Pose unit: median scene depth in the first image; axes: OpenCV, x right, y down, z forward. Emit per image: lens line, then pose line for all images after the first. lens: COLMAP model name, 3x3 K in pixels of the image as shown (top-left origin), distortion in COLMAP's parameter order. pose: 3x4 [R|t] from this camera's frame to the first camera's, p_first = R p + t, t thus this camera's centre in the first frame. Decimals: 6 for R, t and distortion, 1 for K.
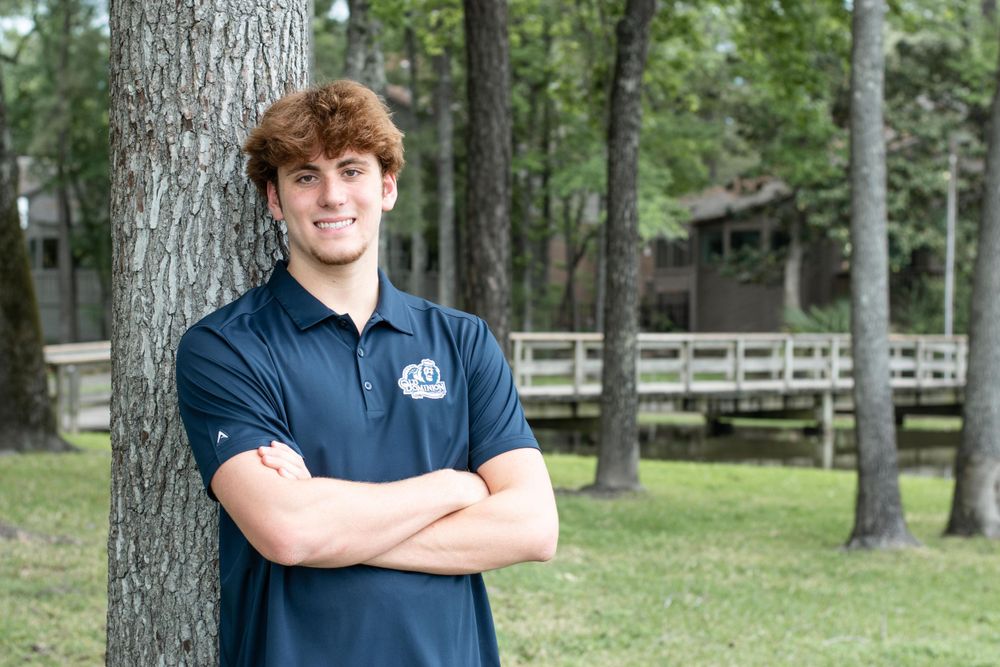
lens RADIAL K [[2231.7, 0, 500.0], [0, 2231.7, 331.3], [0, 0, 1]] dist [-0.043441, 0.000000]
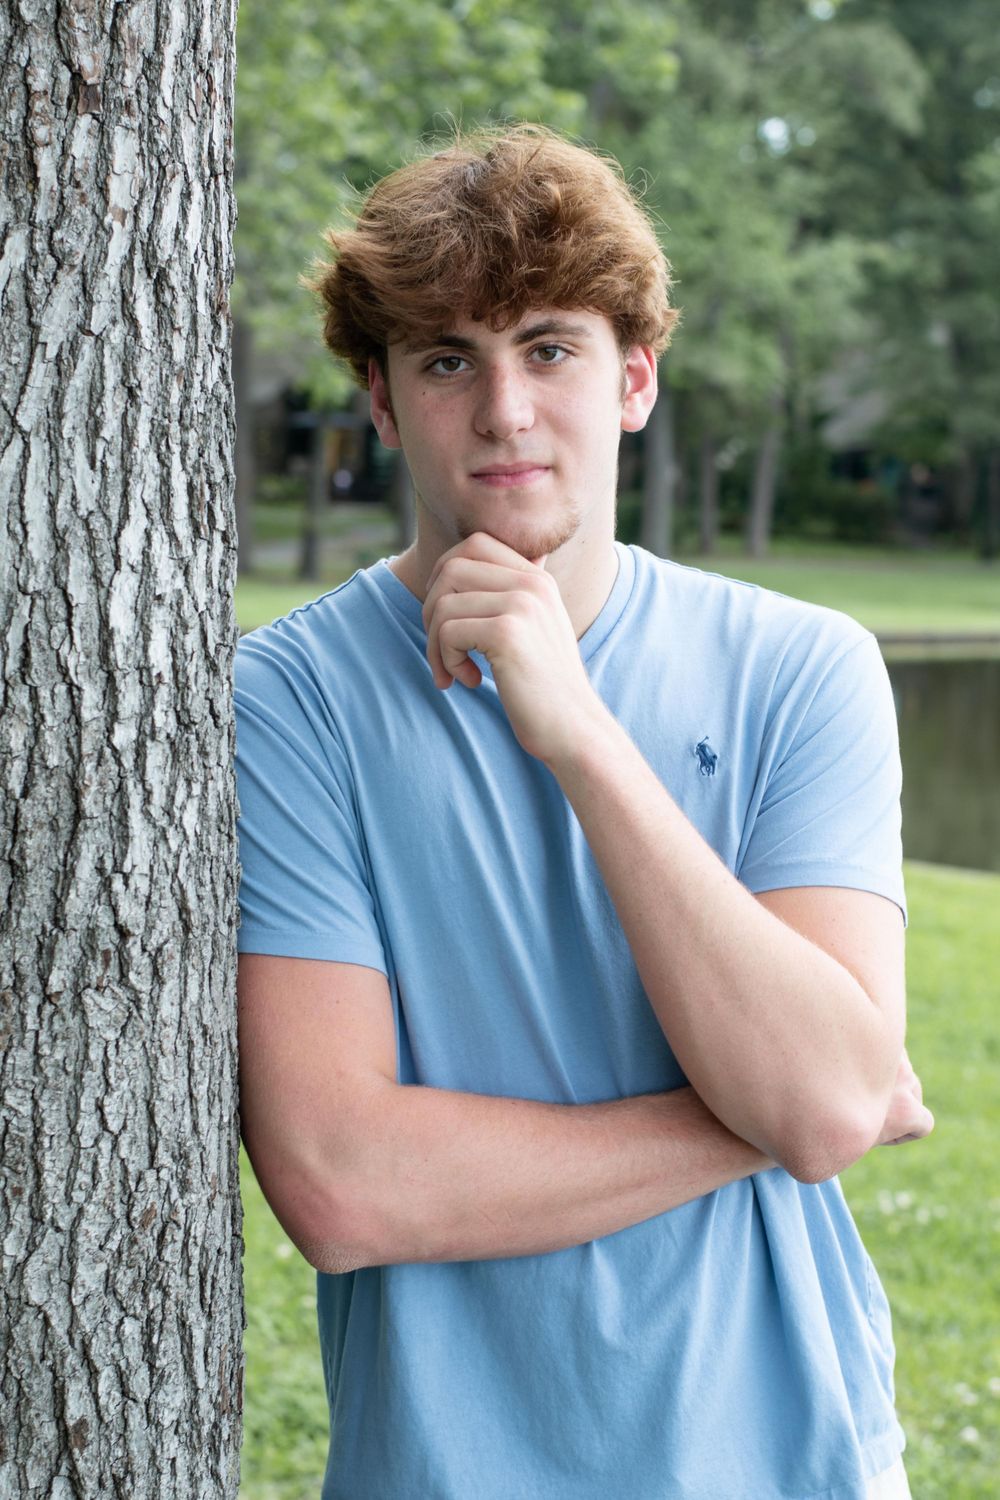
lens RADIAL K [[3102.6, 0, 505.1], [0, 3102.6, 754.1], [0, 0, 1]] dist [-0.020350, 0.000000]
pose [[0.812400, -0.028777, 0.582389, -0.393626], [-0.018285, 0.997033, 0.074771, -0.021487], [-0.582813, -0.071393, 0.809464, 0.518638]]
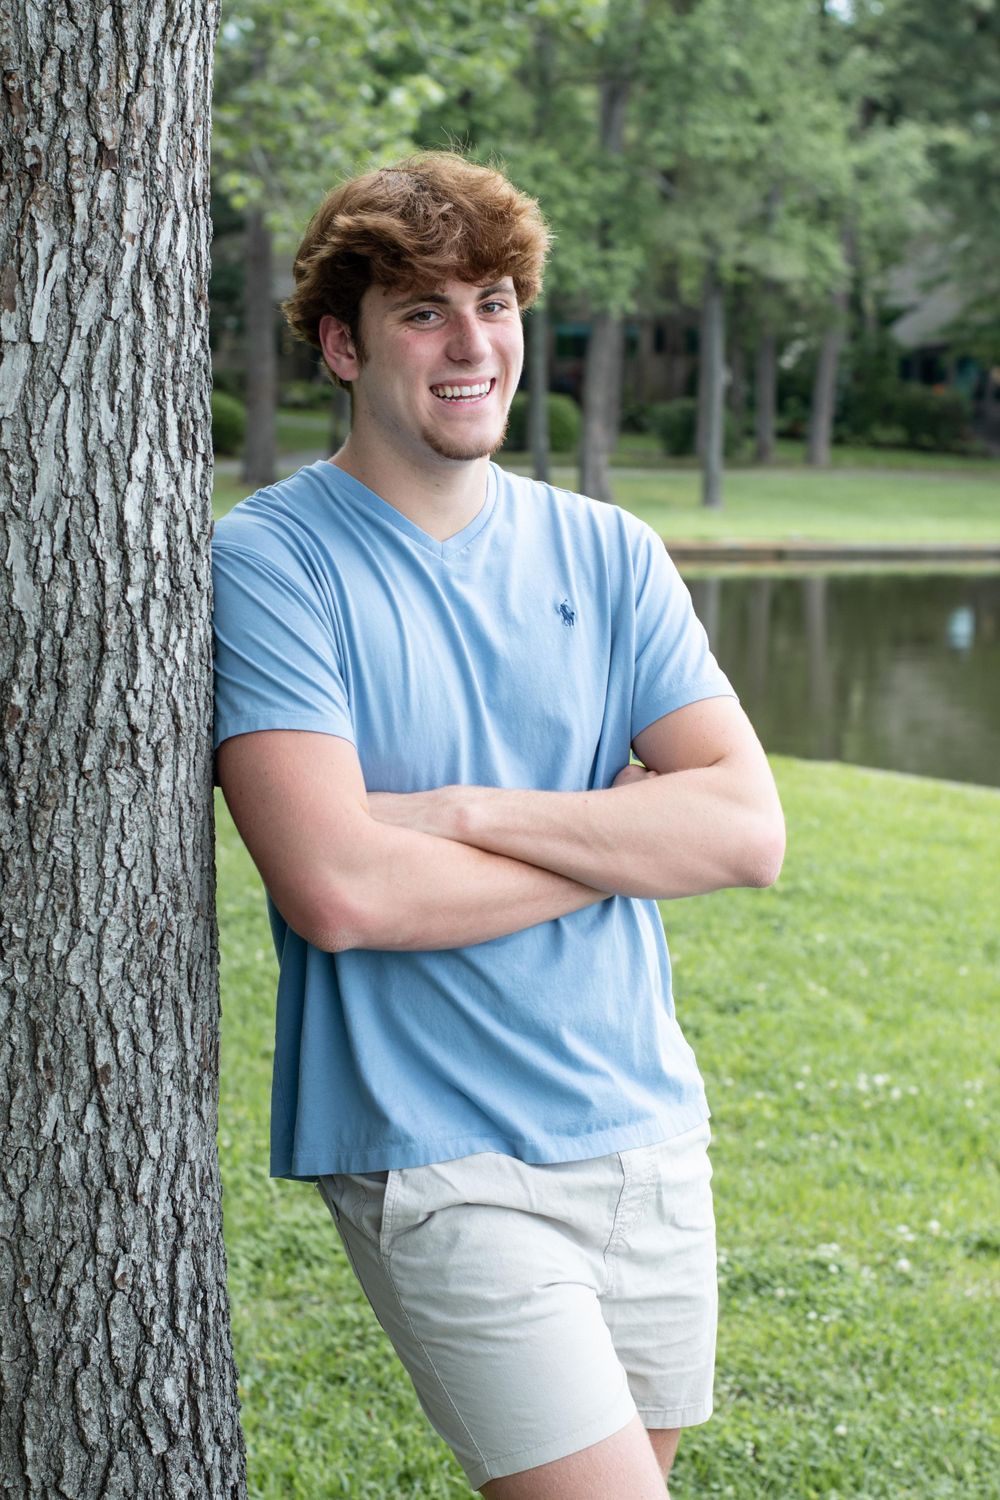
lens RADIAL K [[3347.5, 0, 494.7], [0, 3347.5, 750.2], [0, 0, 1]] dist [-0.043441, 0.000000]
pose [[0.822053, -0.041025, 0.567931, -0.542249], [-0.016824, 0.995216, 0.096242, -0.027105], [-0.569163, -0.088670, 0.817430, 0.243781]]
